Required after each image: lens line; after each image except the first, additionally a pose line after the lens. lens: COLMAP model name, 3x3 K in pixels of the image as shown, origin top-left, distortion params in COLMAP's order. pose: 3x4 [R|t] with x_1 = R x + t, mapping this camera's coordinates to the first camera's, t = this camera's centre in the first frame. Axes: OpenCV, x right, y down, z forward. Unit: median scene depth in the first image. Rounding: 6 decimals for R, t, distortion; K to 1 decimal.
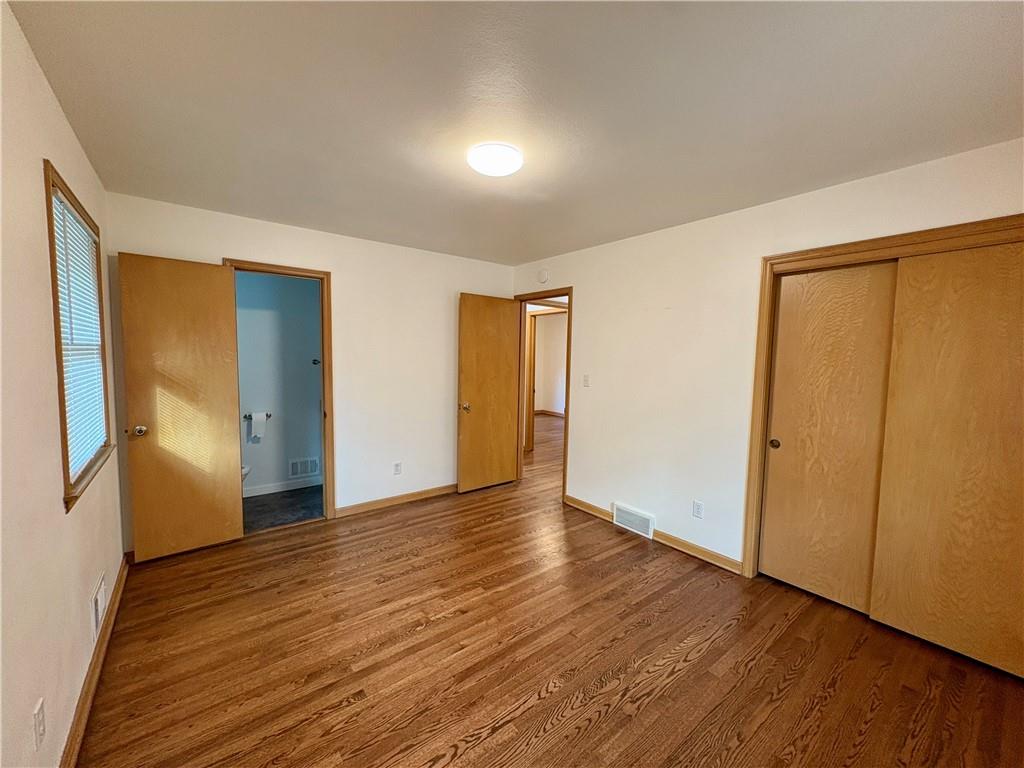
lens RADIAL K [[407.4, 0, 511.4], [0, 407.4, 390.1], [0, 0, 1]] dist [0.001772, -0.000254]
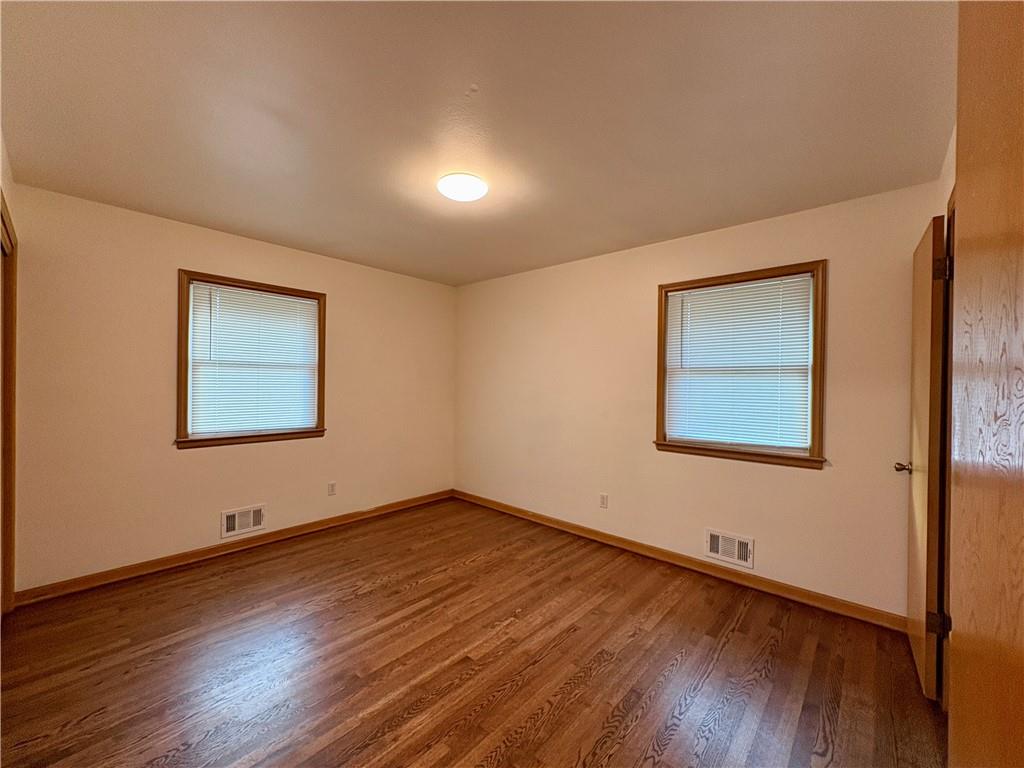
lens RADIAL K [[407.4, 0, 502.3], [0, 407.4, 379.4], [0, 0, 1]] dist [0.001772, -0.000254]
pose [[-0.987193, -0.027673, -0.157114, 0.010239], [-0.040527, 0.996034, 0.079211, -0.127363], [0.154299, 0.084563, -0.984399, 2.031855]]
